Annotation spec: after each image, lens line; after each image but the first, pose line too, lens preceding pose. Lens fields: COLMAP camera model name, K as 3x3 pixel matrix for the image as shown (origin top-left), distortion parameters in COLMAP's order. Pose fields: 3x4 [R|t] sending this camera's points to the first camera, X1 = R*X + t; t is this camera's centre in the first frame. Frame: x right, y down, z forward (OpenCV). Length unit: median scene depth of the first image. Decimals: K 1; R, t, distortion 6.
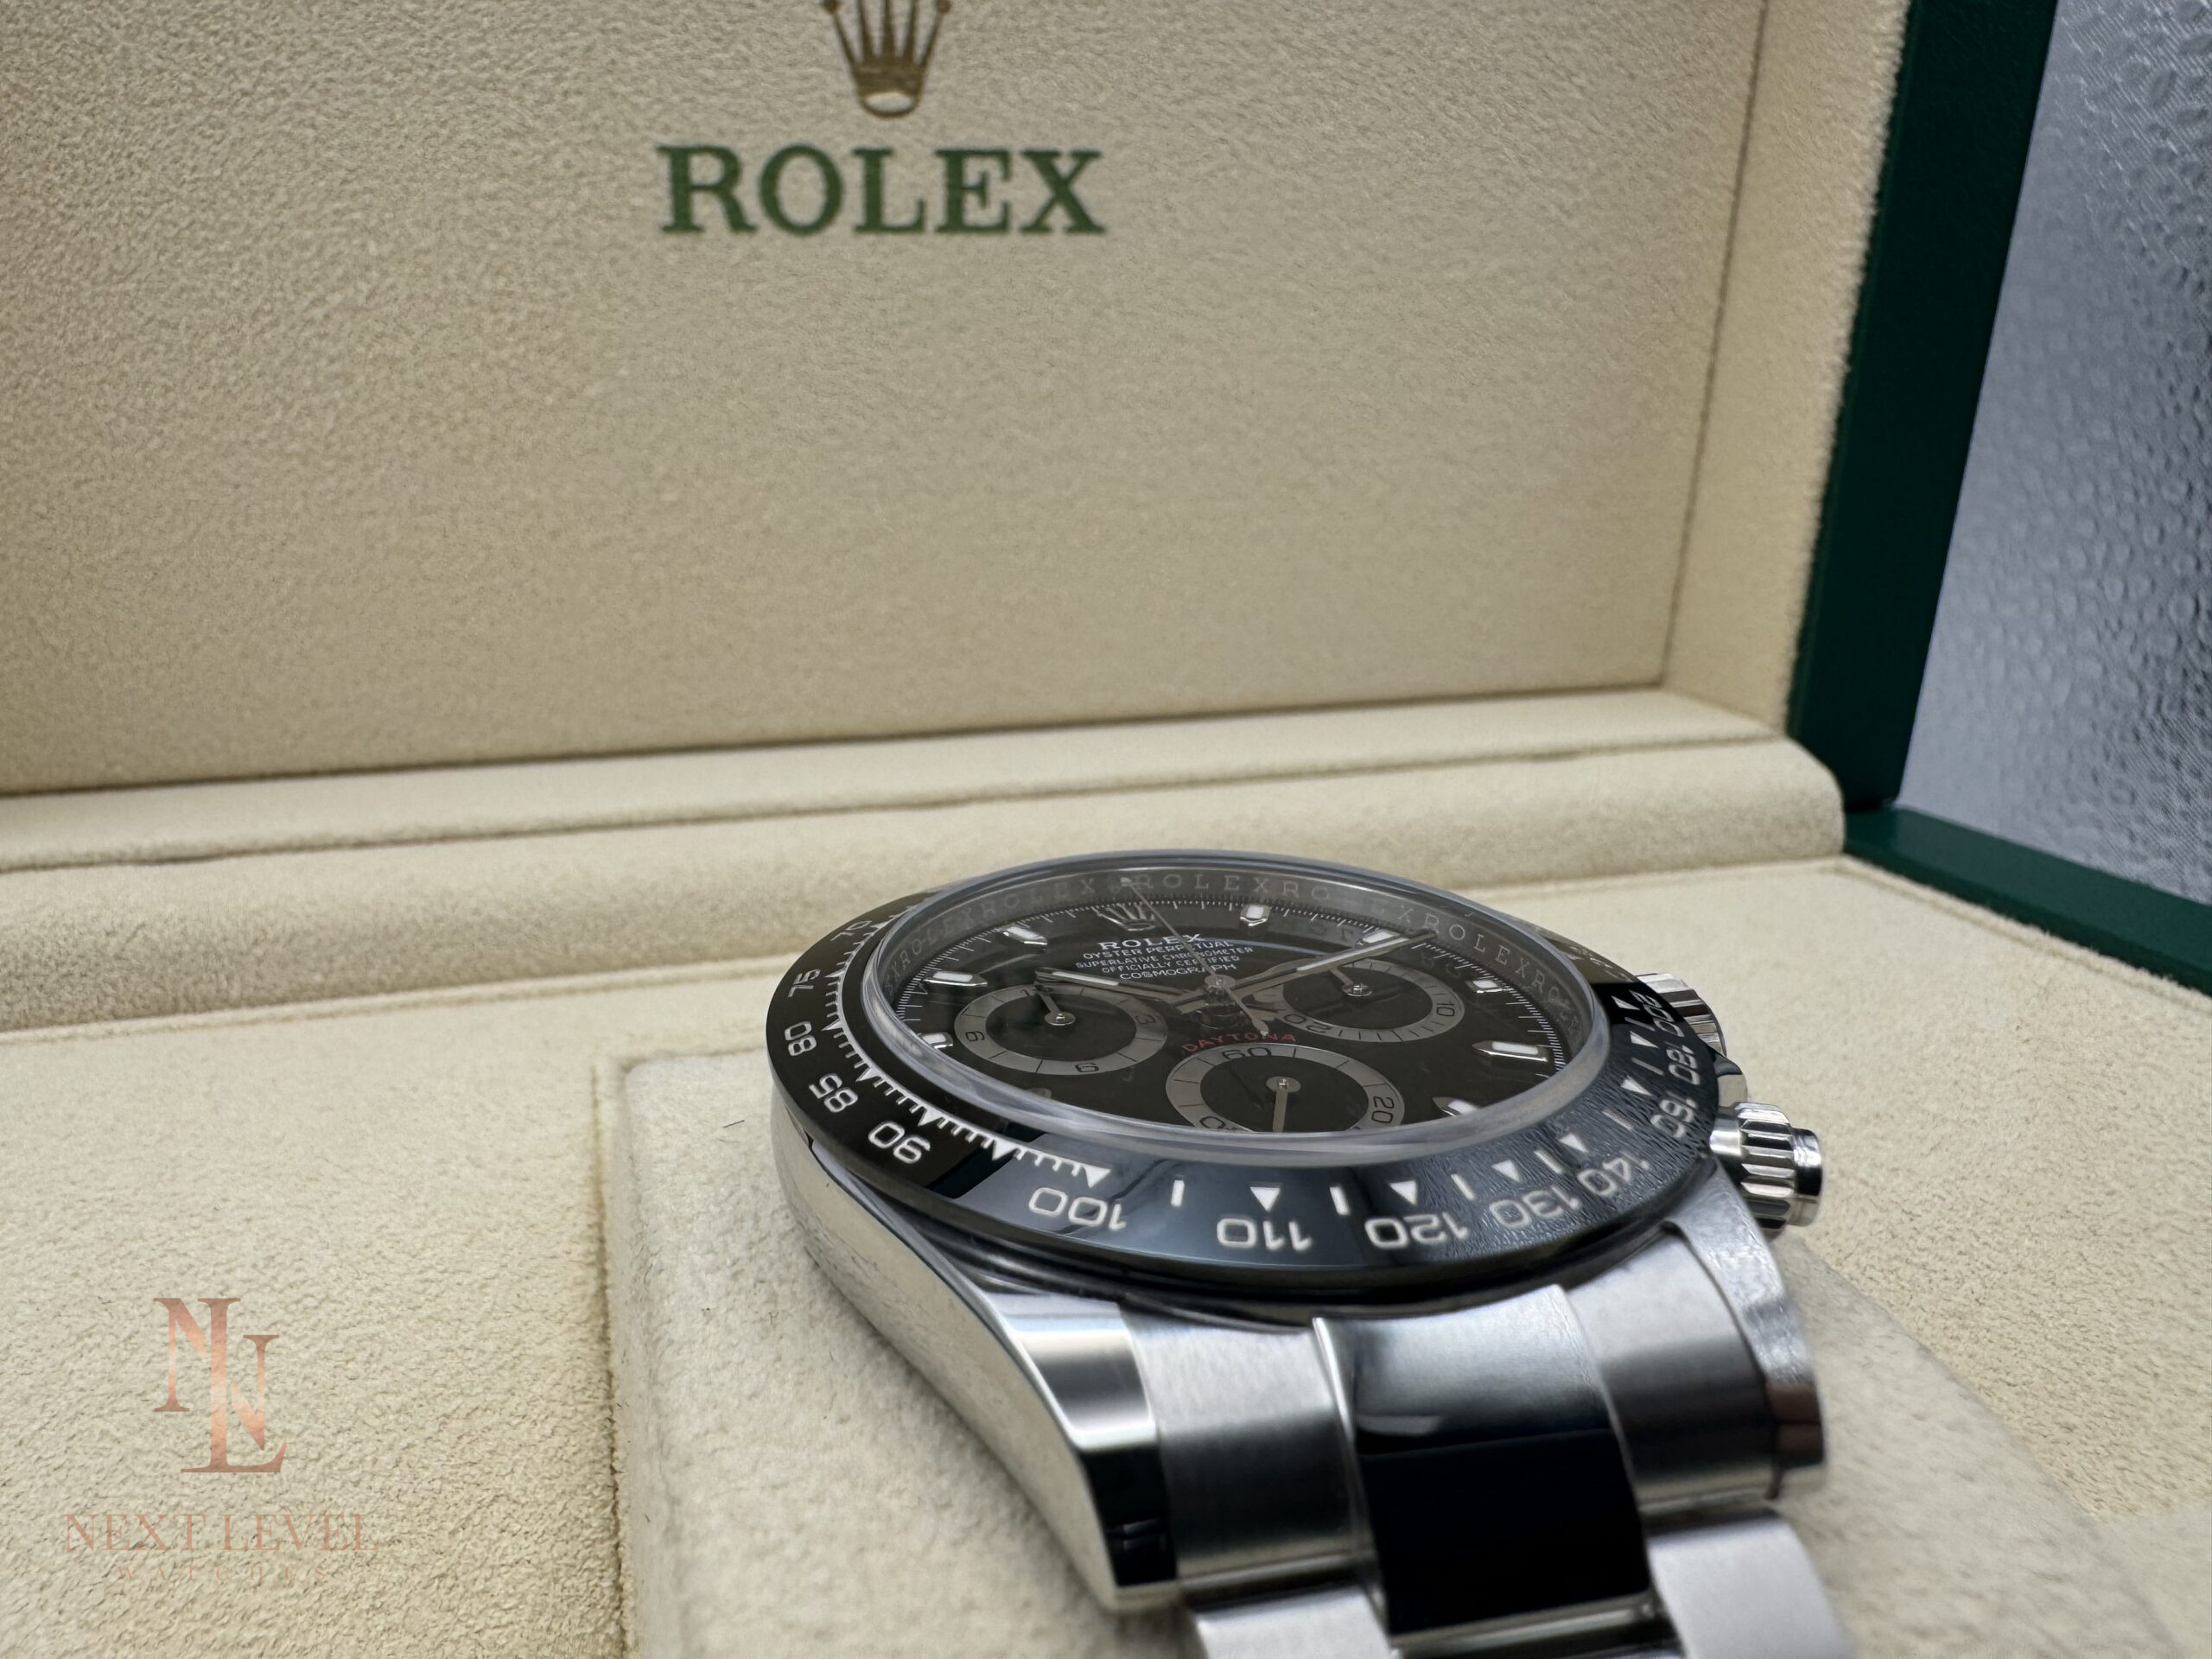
lens RADIAL K [[1588.6, 0, 918.4], [0, 1588.6, 829.3], [0, 0, 1]] dist [-0.006984, 0.002549]
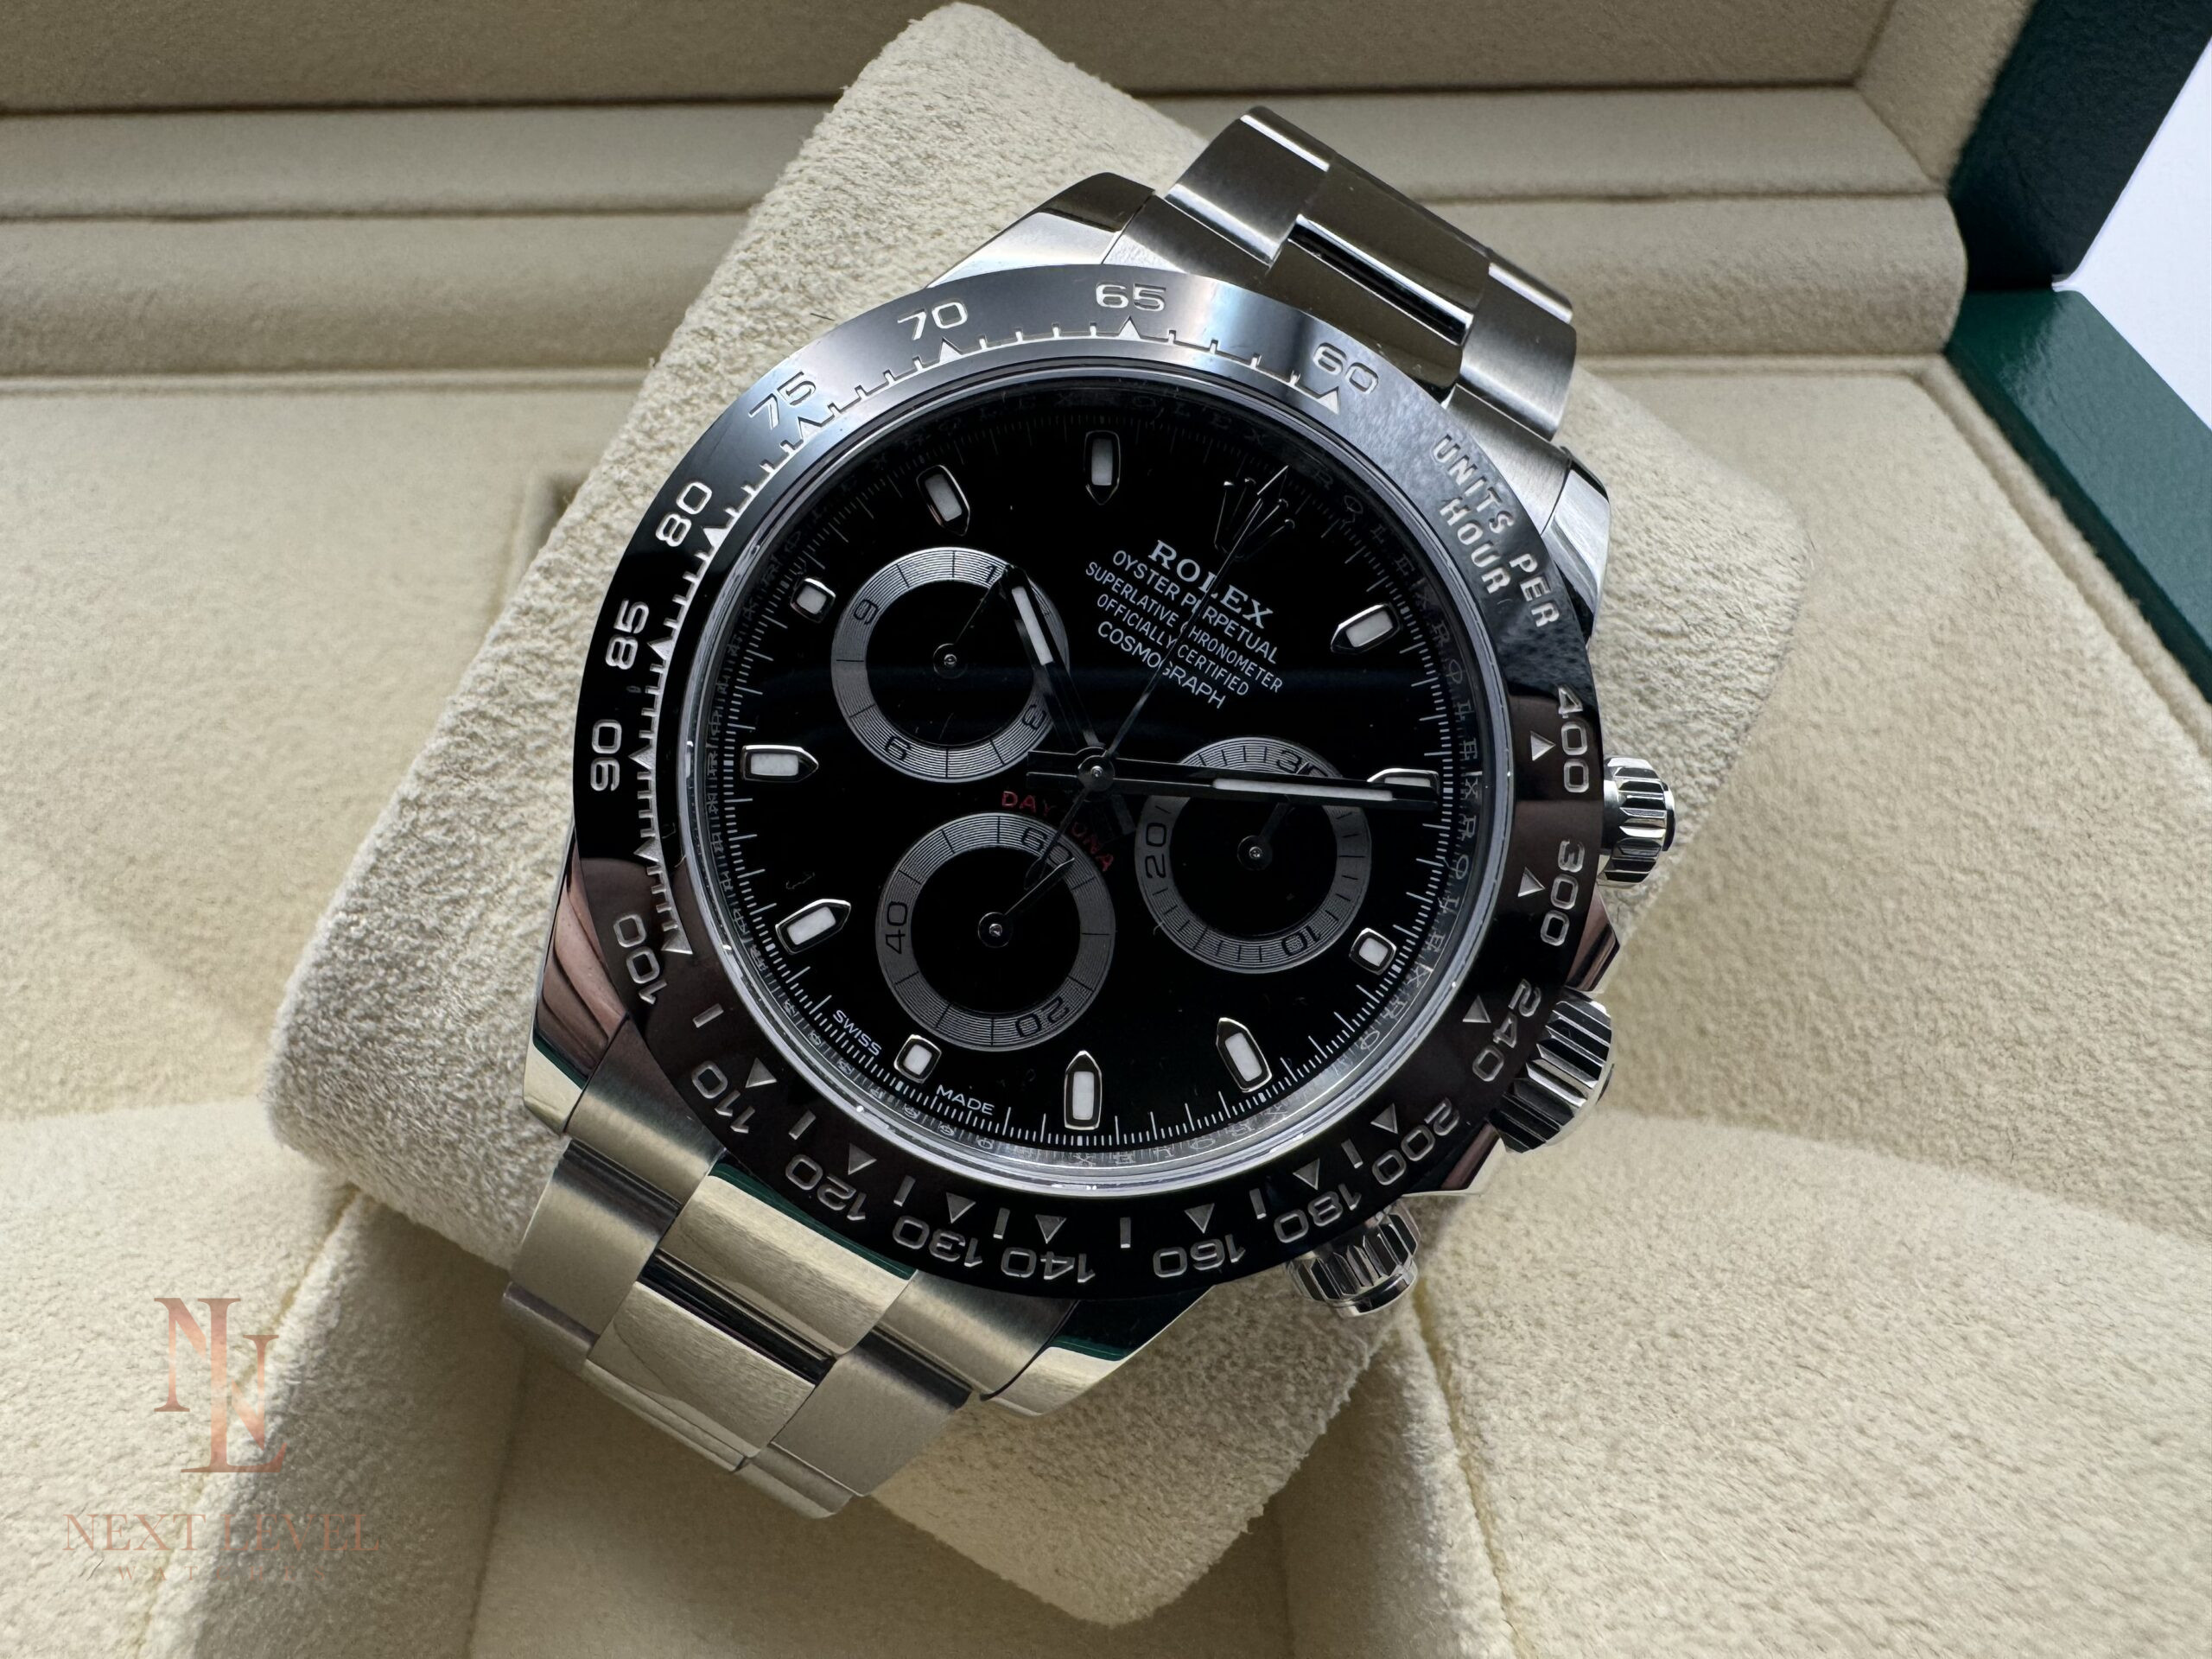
lens RADIAL K [[1596.6, 0, 917.8], [0, 1596.6, 828.0], [0, 0, 1]] dist [-0.005915, -0.000138]
pose [[0.972492, 0.165618, -0.163801, 0.282297], [-0.057937, 0.853075, 0.518562, -0.236732], [0.225618, -0.494807, 0.839204, 0.003408]]
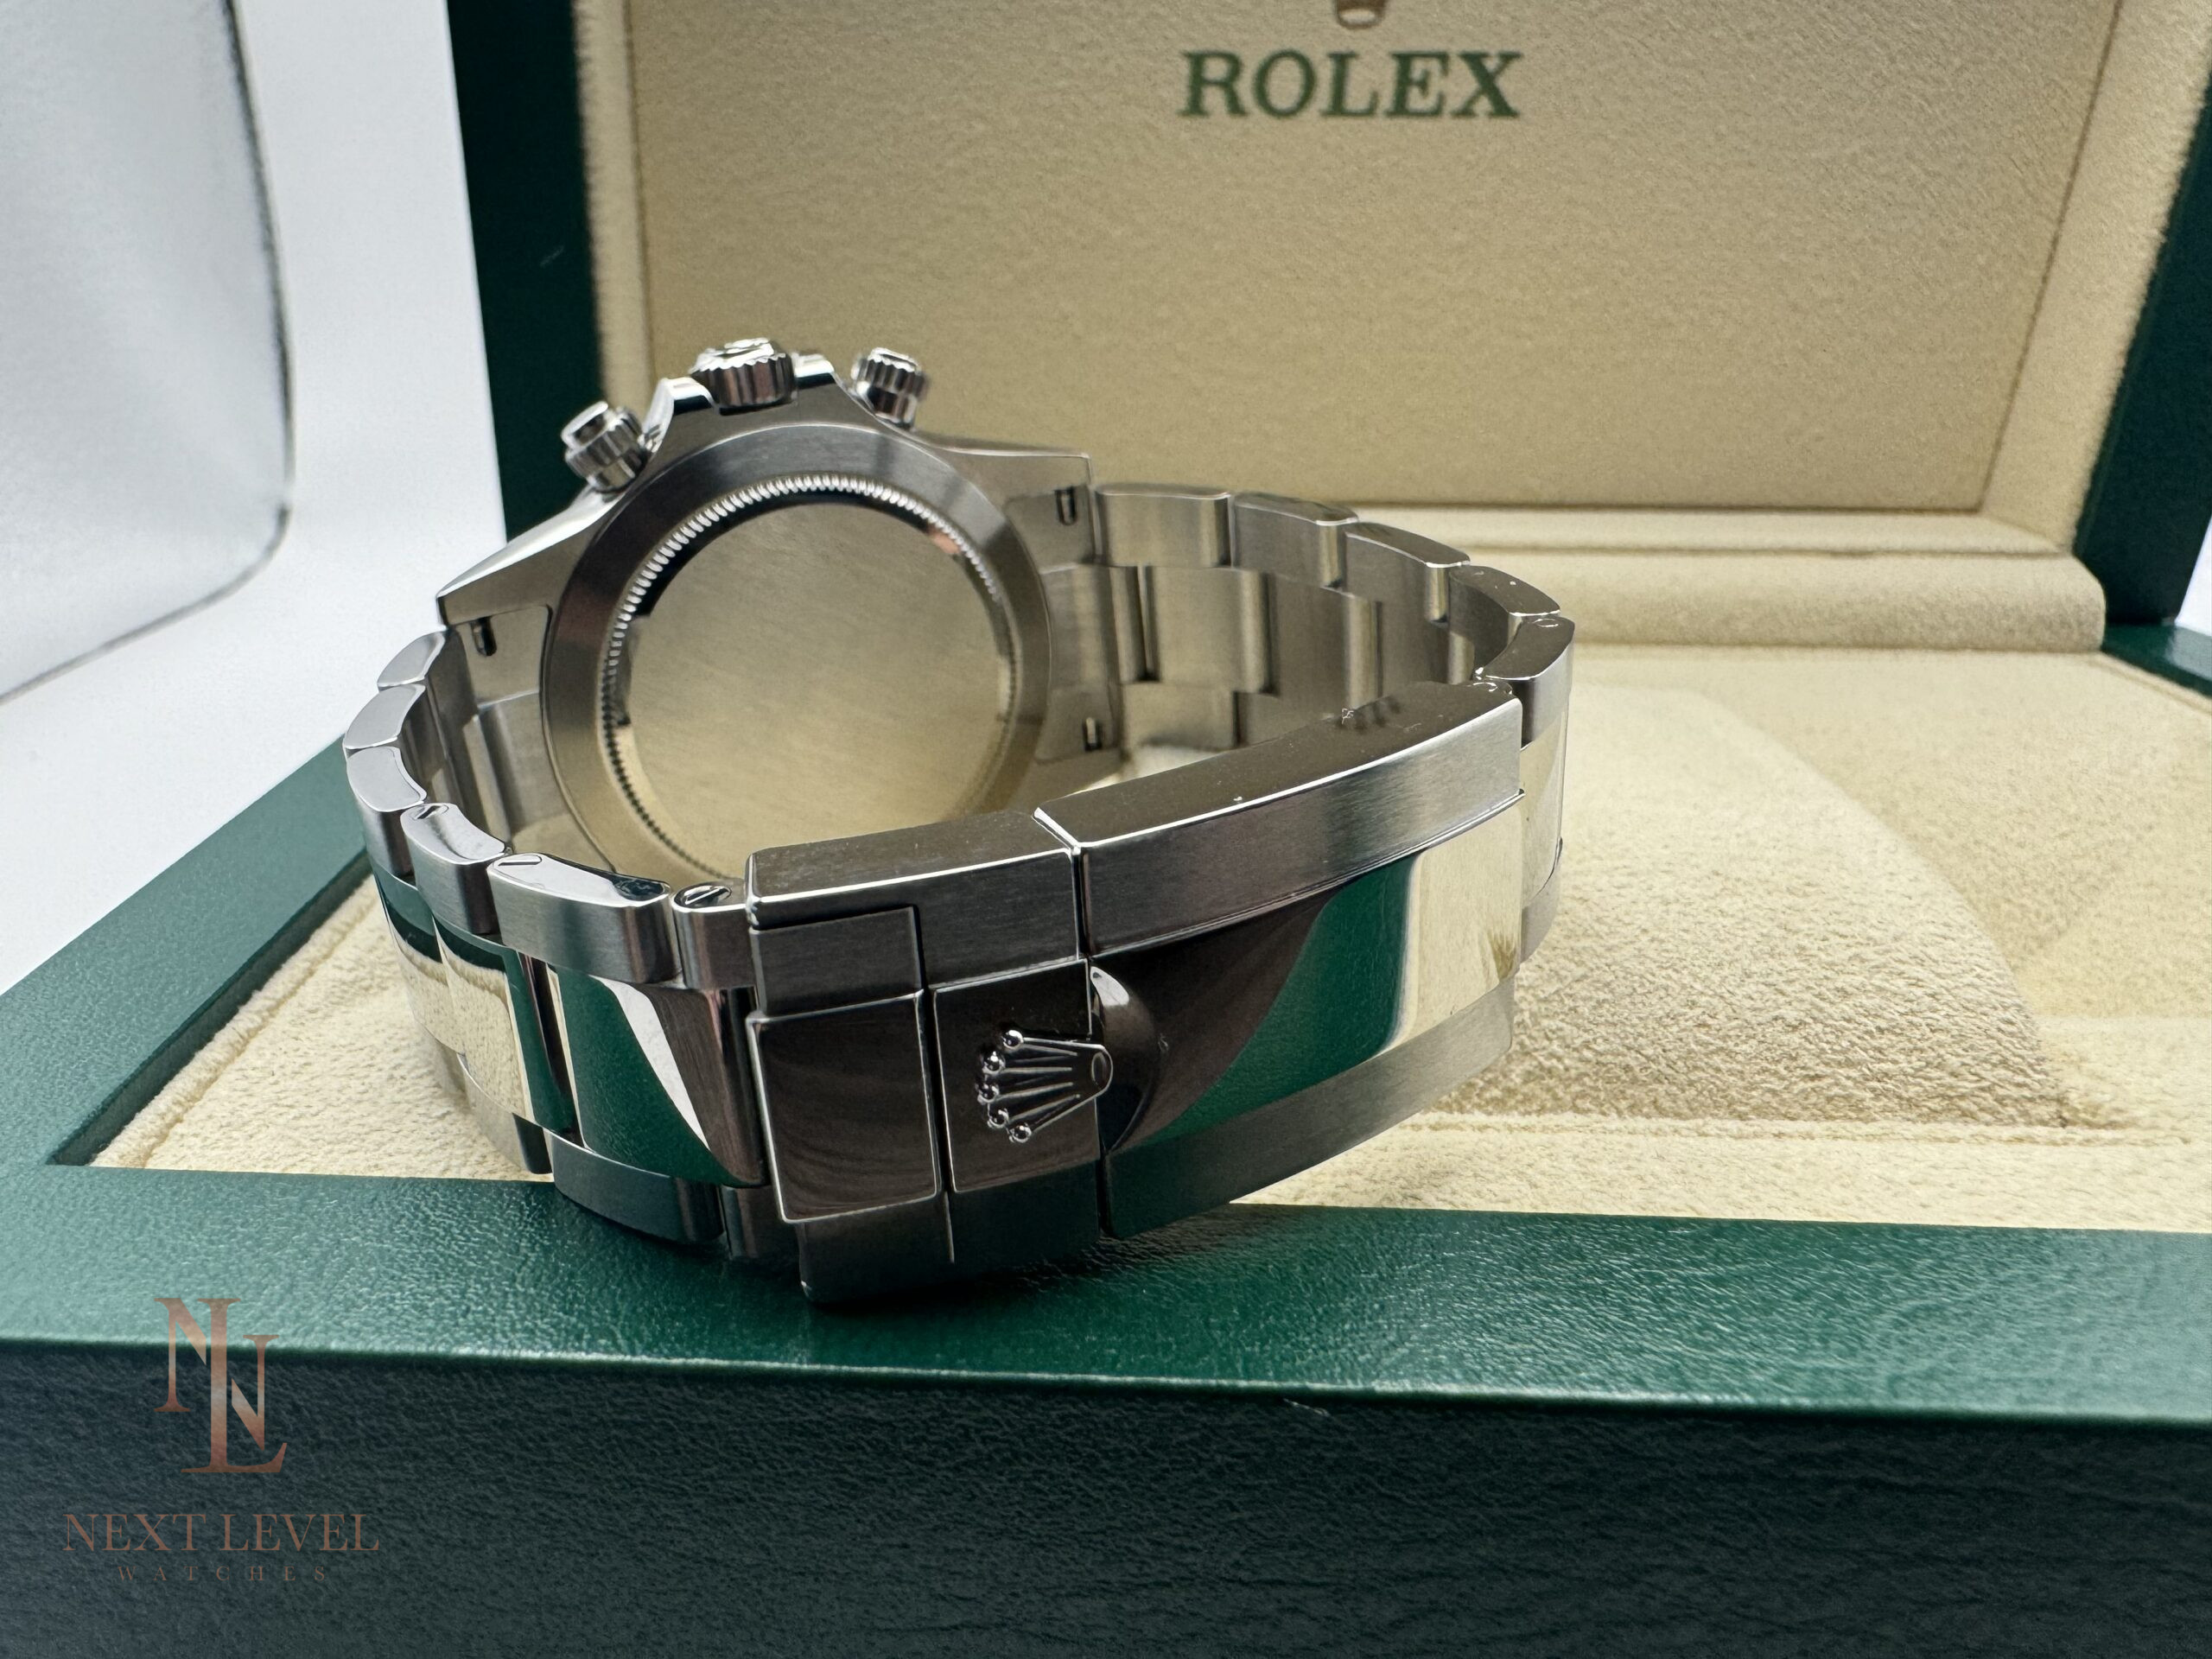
lens RADIAL K [[1594.4, 0, 919.2], [0, 1594.4, 827.1], [0, 0, 1]] dist [-0.005751, 0.000780]
pose [[0.964337, 0.114306, -0.238721, 0.026235], [-0.093360, 0.990865, 0.097314, 0.145456], [0.247664, -0.071556, 0.966200, -0.515768]]
